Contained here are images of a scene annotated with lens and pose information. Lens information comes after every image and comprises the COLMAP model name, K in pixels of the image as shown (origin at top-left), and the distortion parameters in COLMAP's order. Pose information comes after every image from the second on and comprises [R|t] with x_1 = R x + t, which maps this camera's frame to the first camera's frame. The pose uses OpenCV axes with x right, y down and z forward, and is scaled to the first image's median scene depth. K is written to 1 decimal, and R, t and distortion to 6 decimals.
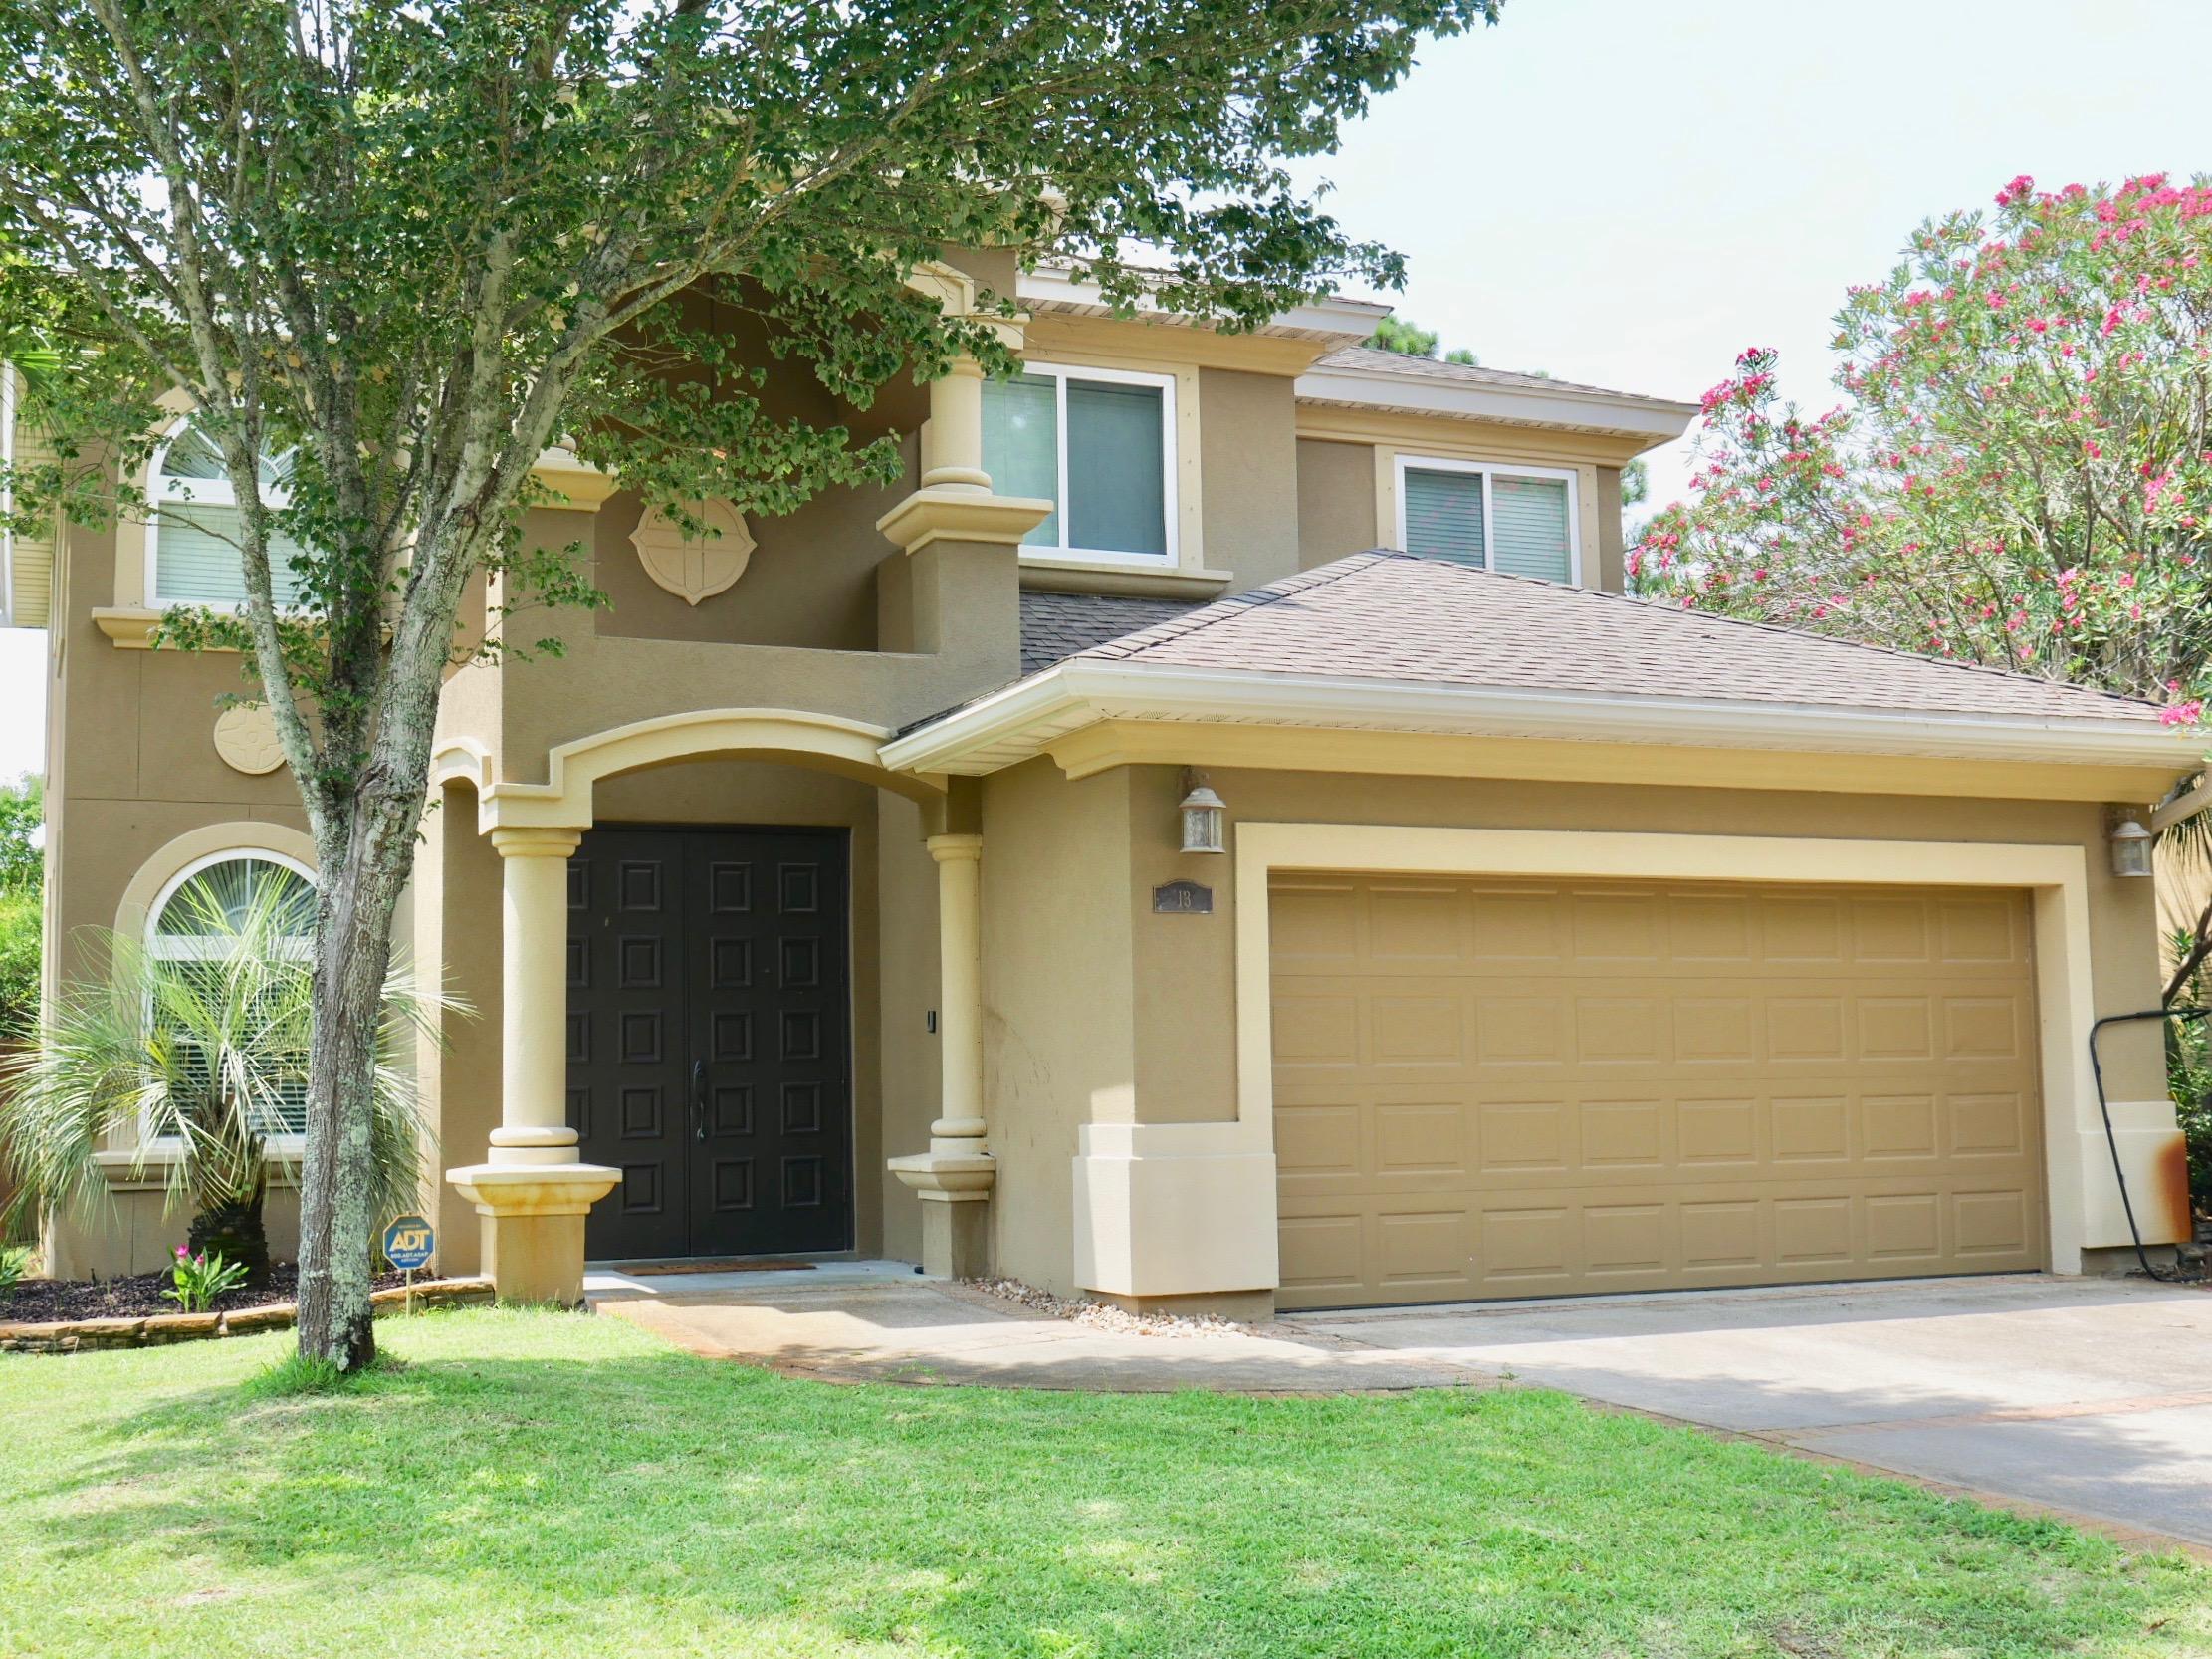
lens RADIAL K [[2296.5, 0, 1106.0], [0, 2296.5, 829.5], [0, 0, 1]] dist [-0.014605, -0.017300]
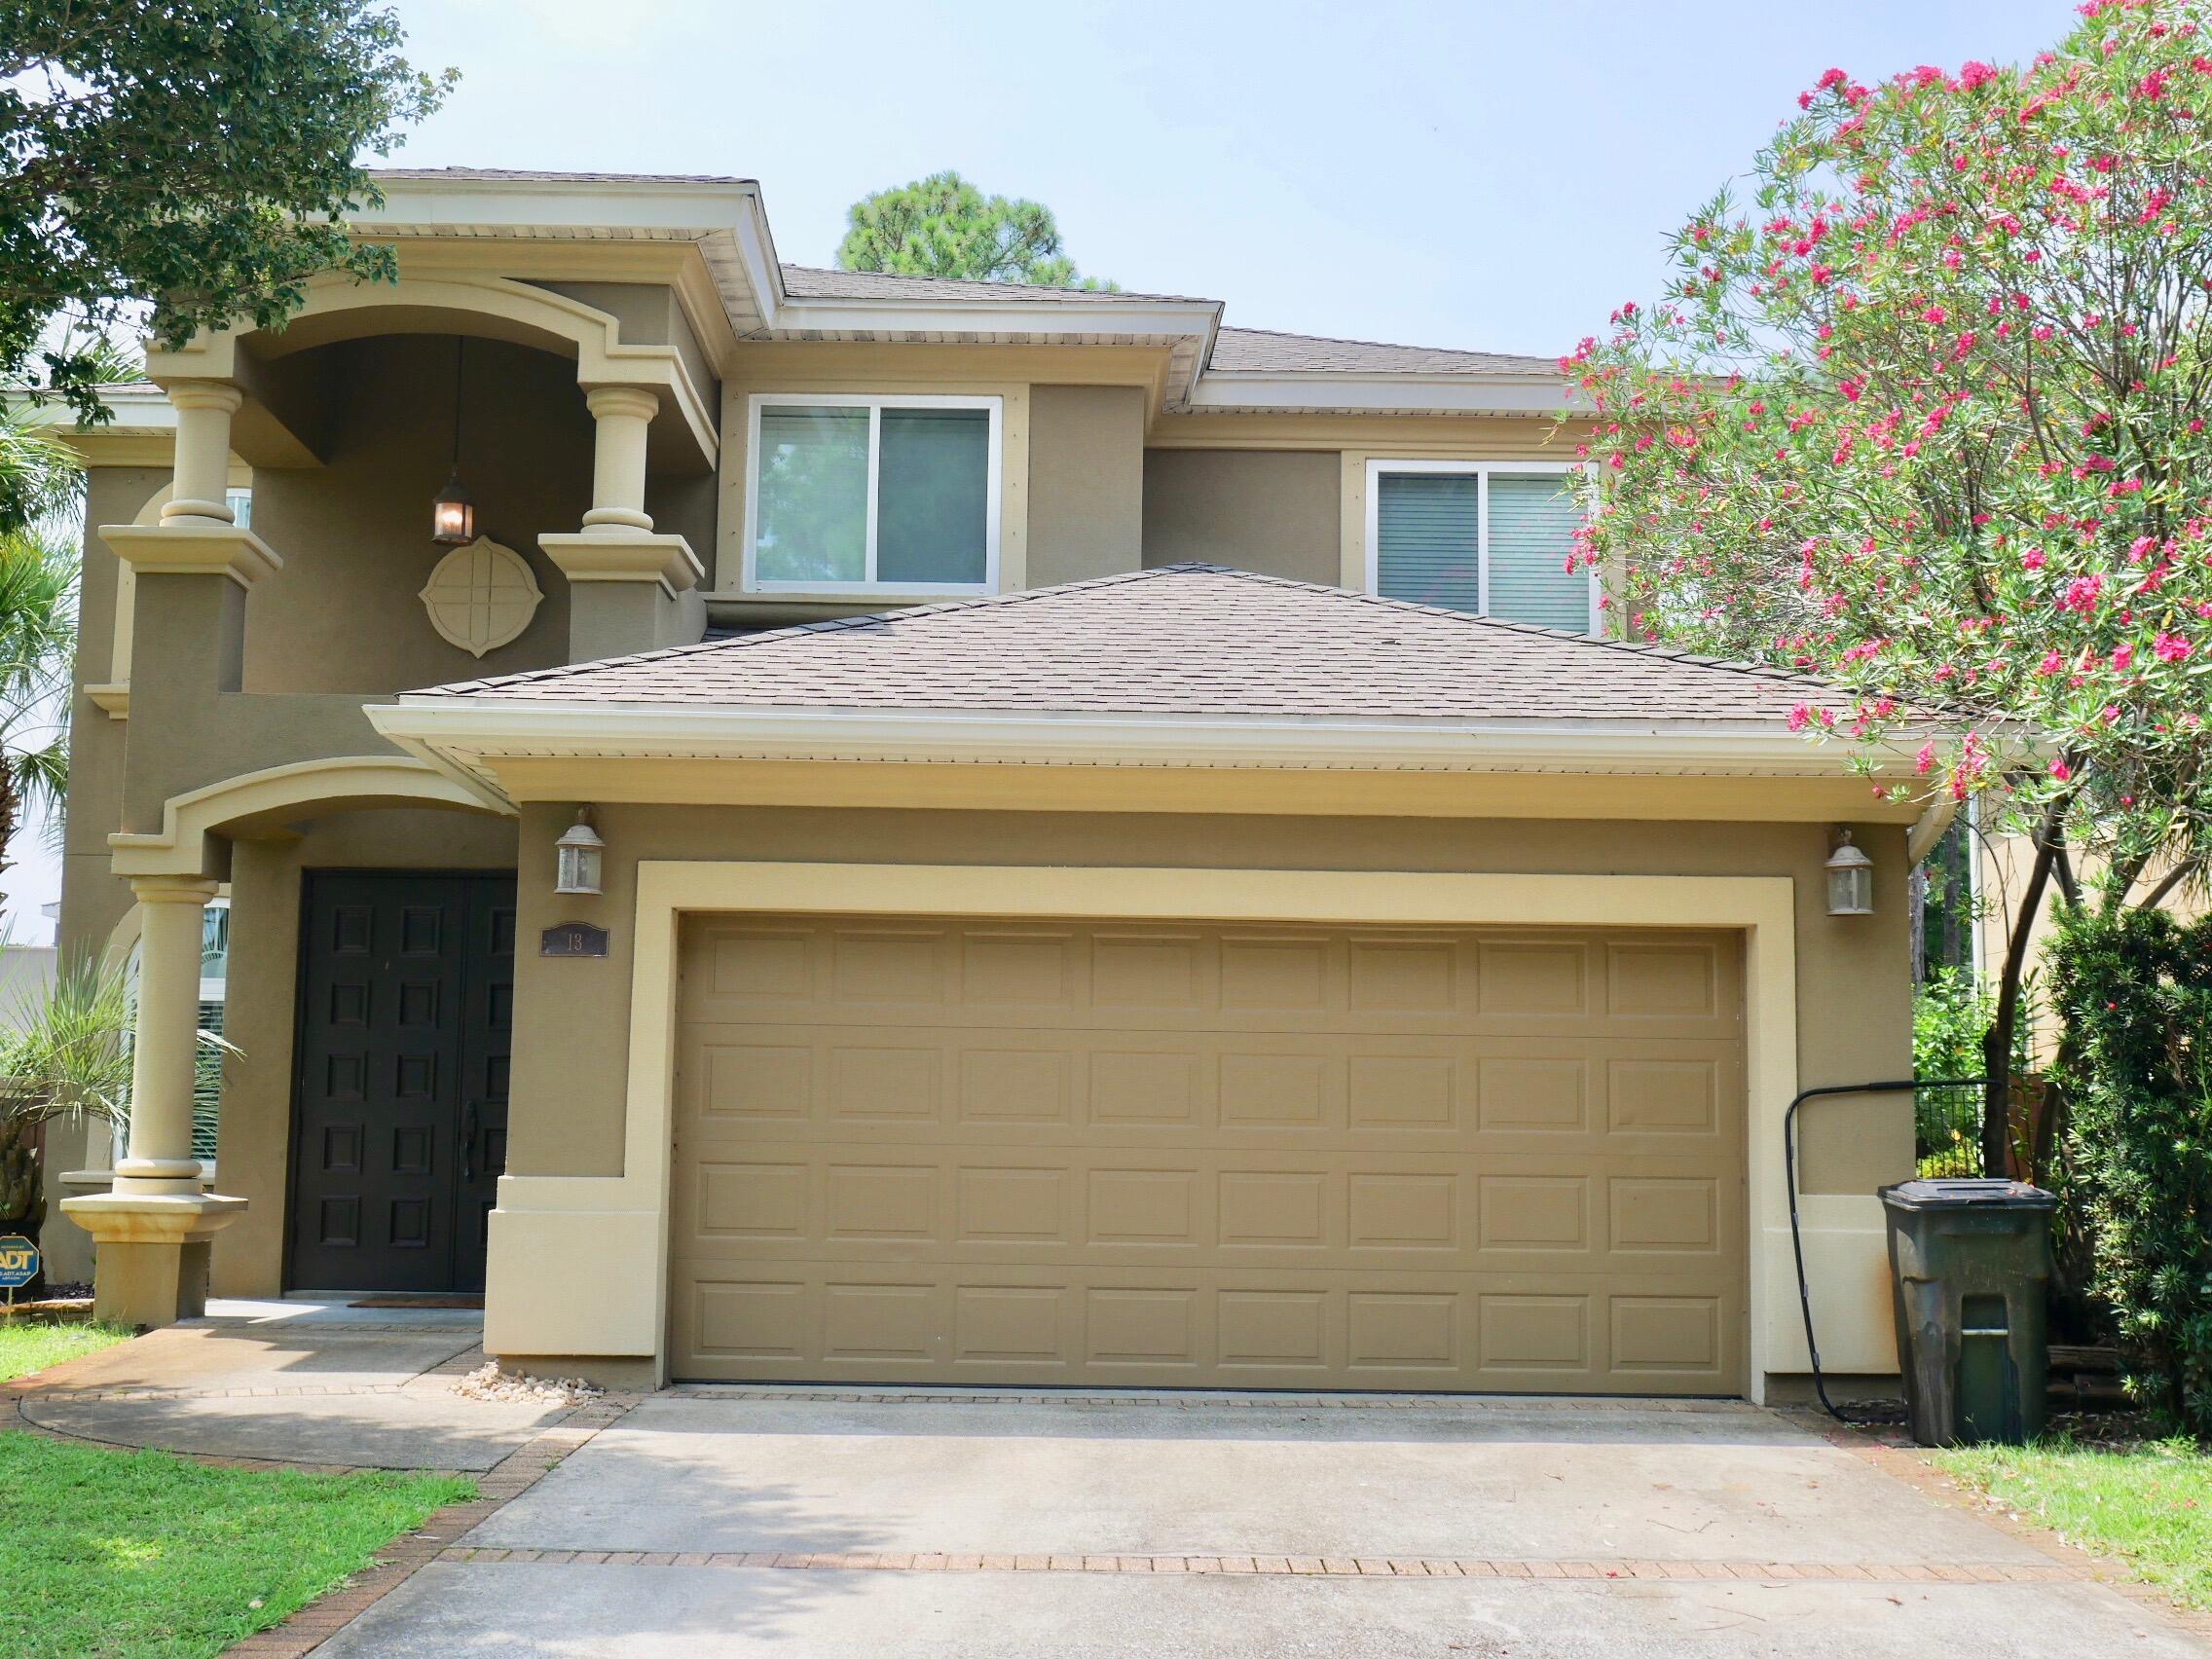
lens RADIAL K [[2296.2, 0, 1106.0], [0, 2296.2, 829.5], [0, 0, 1]] dist [-0.014605, -0.017300]
pose [[0.936091, -0.018293, -0.351282, 0.491901], [0.010448, 0.999652, -0.024215, 0.007587], [0.351603, 0.018997, 0.935957, 0.152763]]
